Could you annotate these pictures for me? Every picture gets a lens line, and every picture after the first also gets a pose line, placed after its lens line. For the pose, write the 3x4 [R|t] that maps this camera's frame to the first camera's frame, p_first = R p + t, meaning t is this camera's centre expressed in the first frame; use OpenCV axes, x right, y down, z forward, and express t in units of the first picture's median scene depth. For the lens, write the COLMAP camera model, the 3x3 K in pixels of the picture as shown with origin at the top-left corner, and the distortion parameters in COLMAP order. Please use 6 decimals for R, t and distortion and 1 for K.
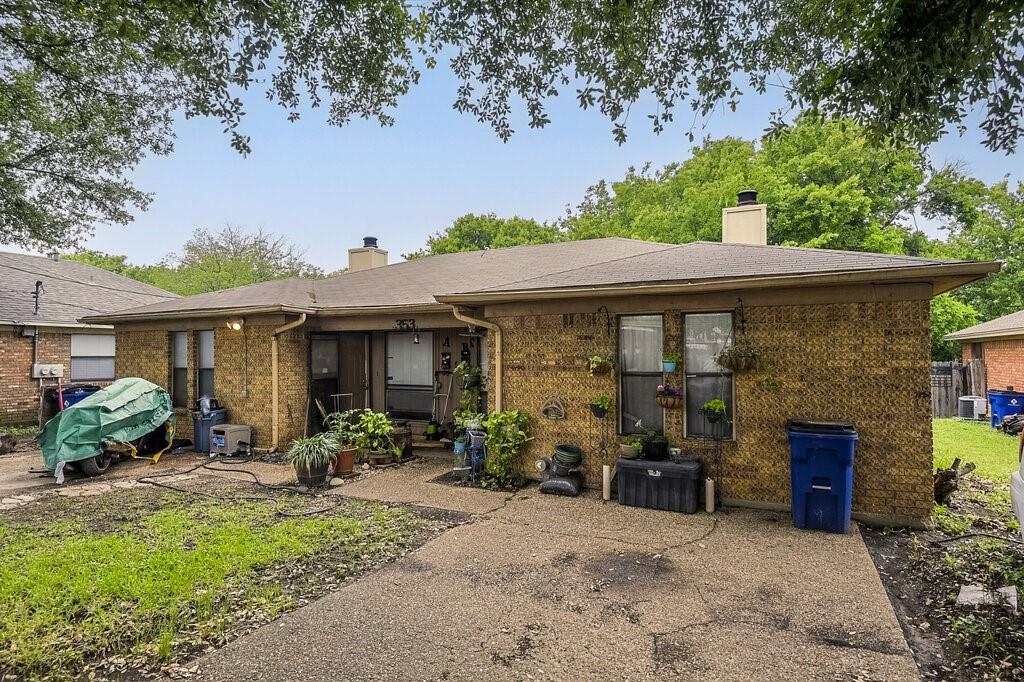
lens RADIAL K [[563.4, 0, 512.7], [0, 563.4, 344.0], [0, 0, 1]] dist [-0.012177, -0.001082]
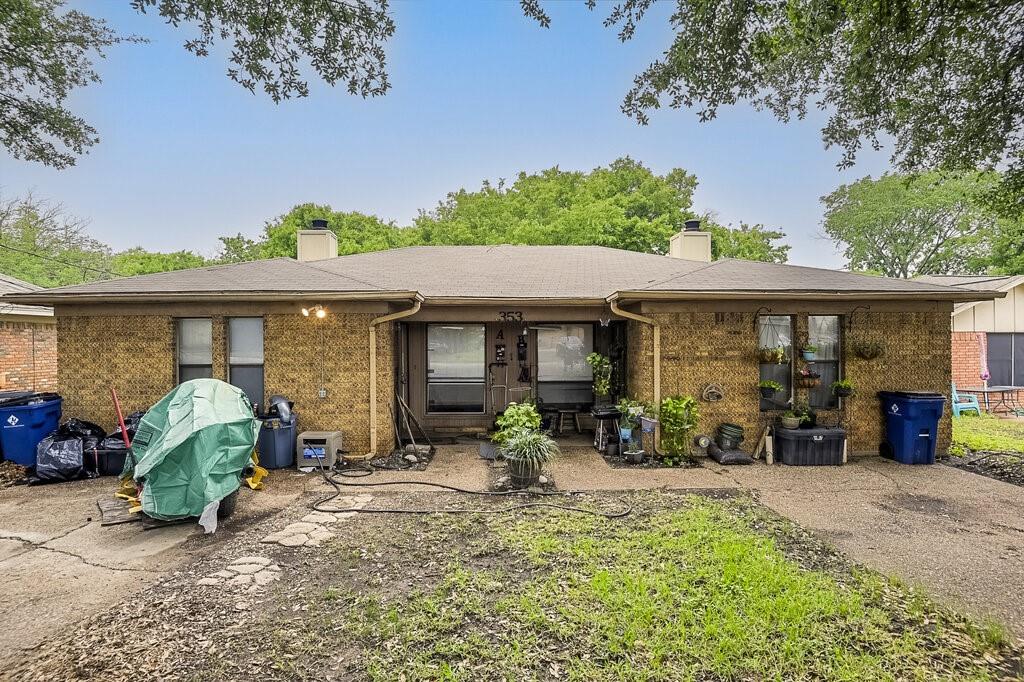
lens RADIAL K [[503.9, 0, 509.7], [0, 503.9, 339.6], [0, 0, 1]] dist [-0.031652, -0.002320]
pose [[0.881221, 0.004471, 0.472683, -0.753234], [-0.007773, 0.999957, 0.005033, 0.001667], [-0.472640, -0.008109, 0.881218, 0.266103]]
